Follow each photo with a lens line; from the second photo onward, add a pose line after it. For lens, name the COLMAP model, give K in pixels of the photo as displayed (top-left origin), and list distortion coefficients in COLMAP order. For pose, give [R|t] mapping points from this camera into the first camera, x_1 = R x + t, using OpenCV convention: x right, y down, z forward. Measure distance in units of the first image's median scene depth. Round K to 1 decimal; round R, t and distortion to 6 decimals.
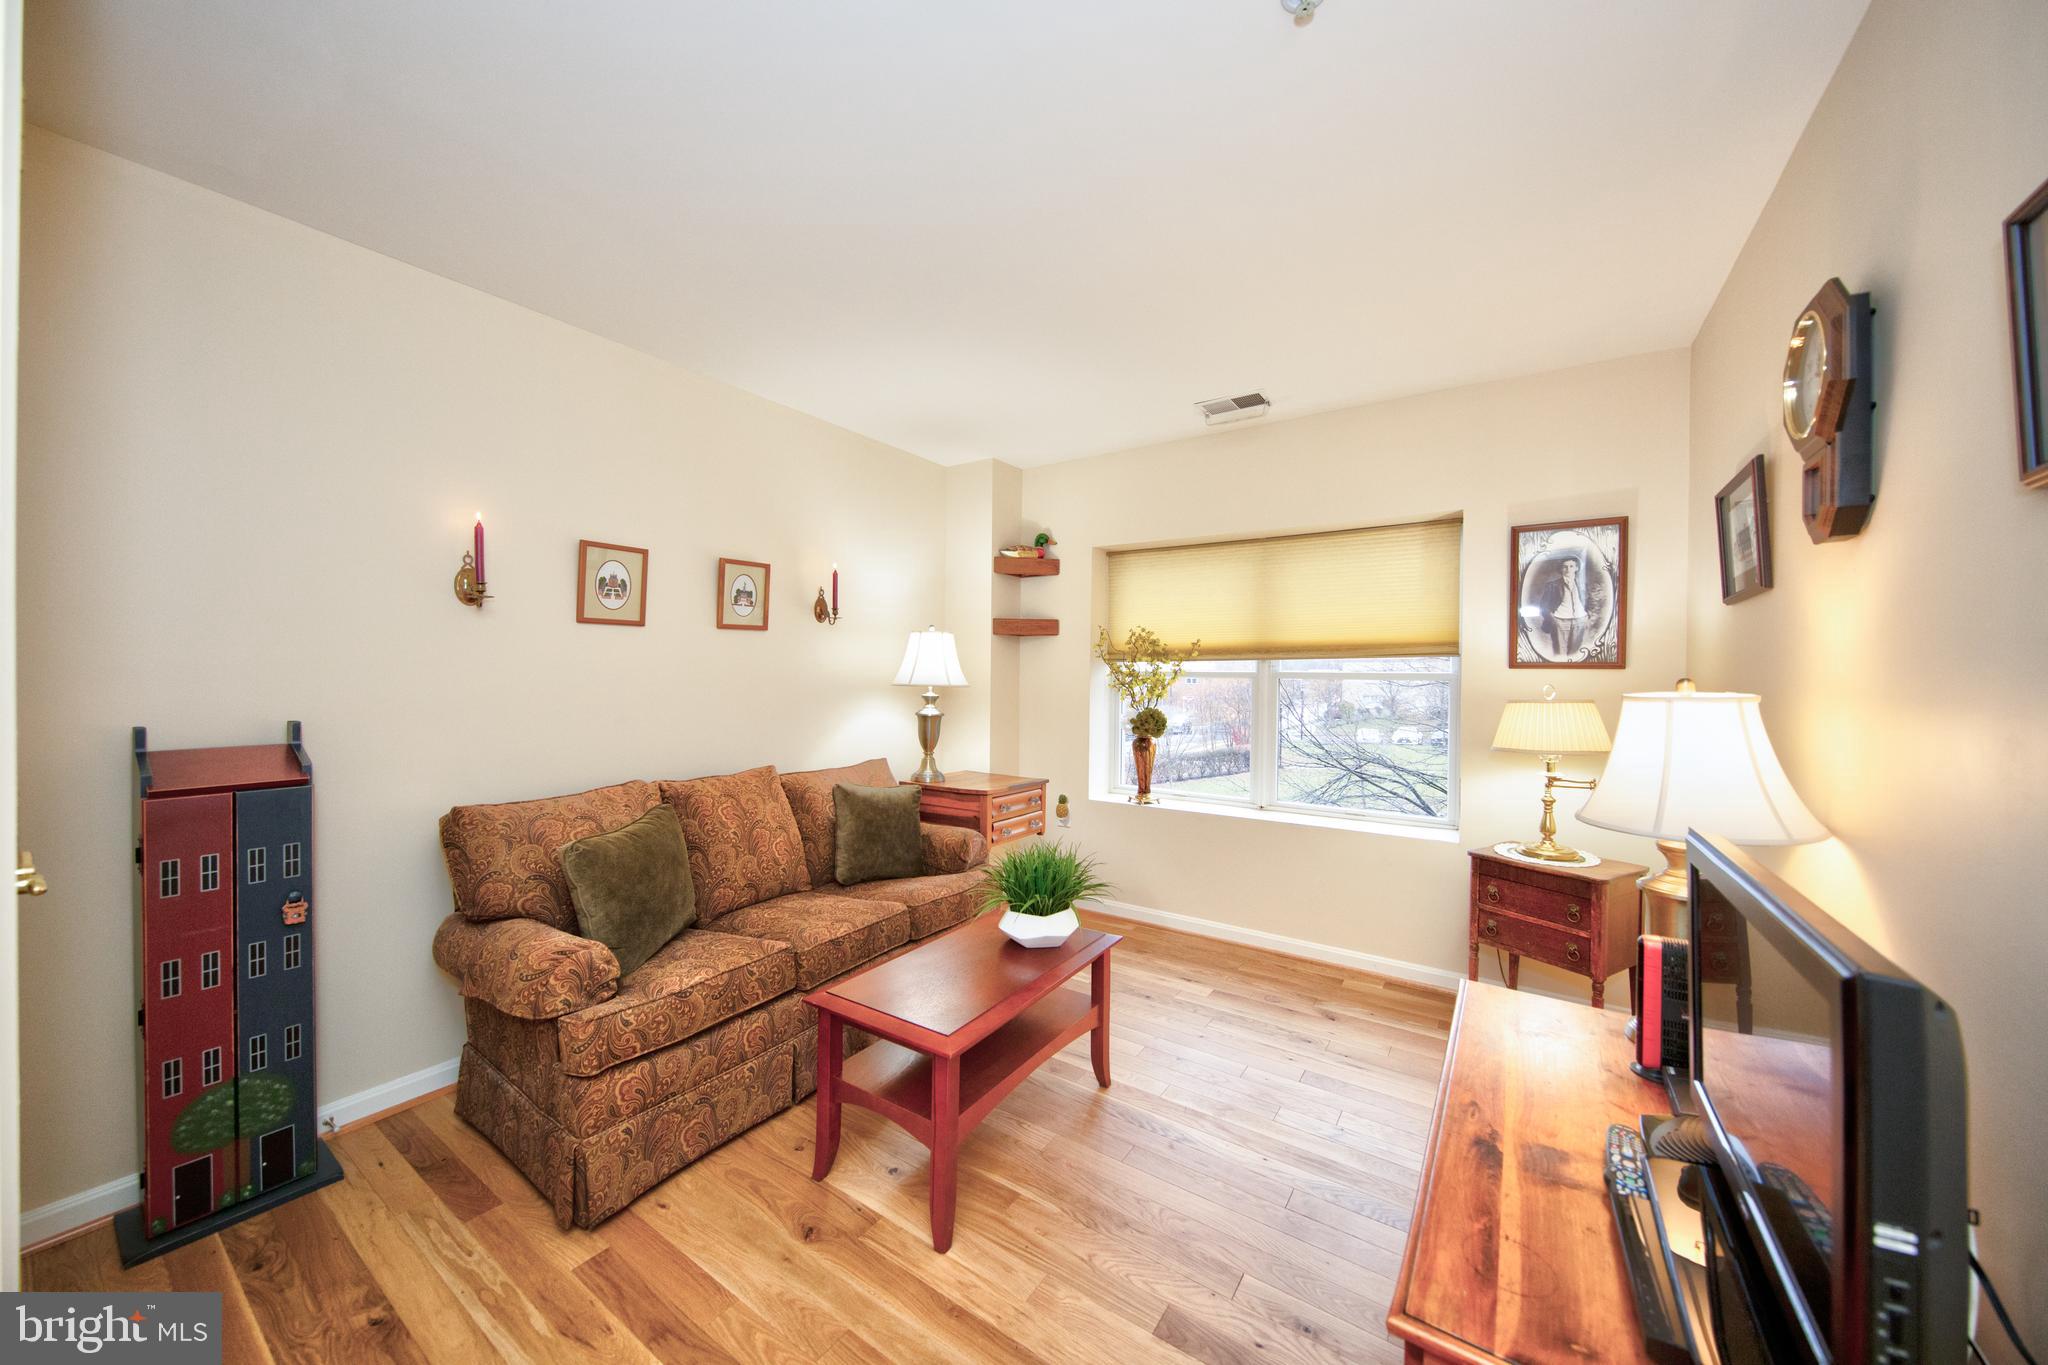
lens RADIAL K [[727.9, 0, 1016.4], [0, 727.9, 679.3], [0, 0, 1]] dist [-0.002296, -0.000246]
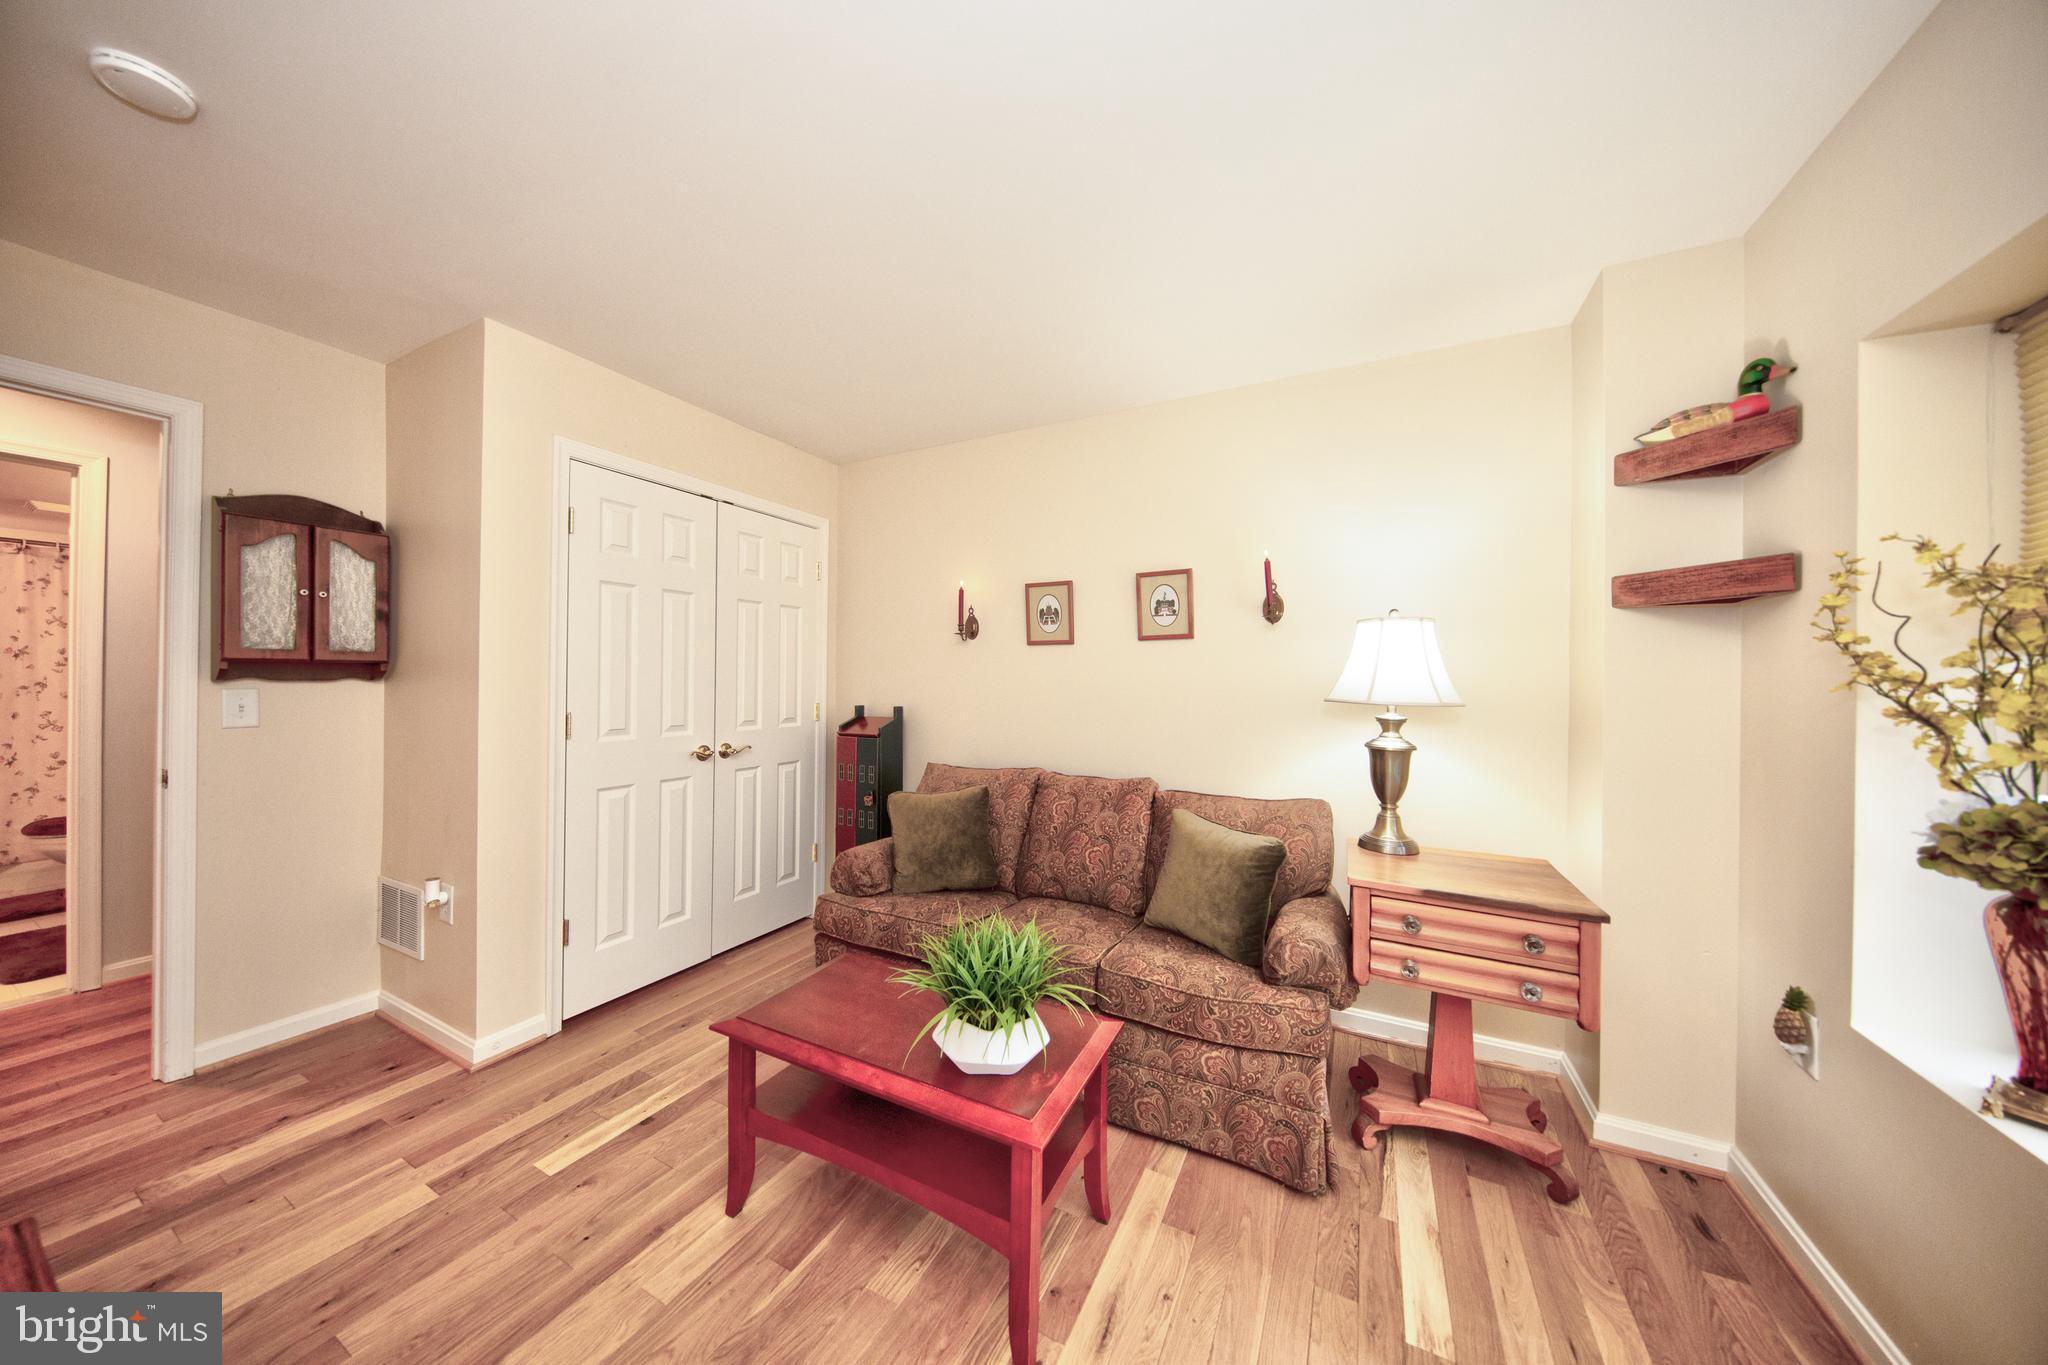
lens RADIAL K [[644.4, 0, 1017.1], [0, 644.4, 677.2], [0, 0, 1]] dist [-0.000070, -0.000009]
pose [[0.105474, 0.002501, -0.994419, 0.473837], [-0.003452, 0.999992, 0.002149, -0.016789], [0.994416, 0.003206, 0.105482, 0.683314]]
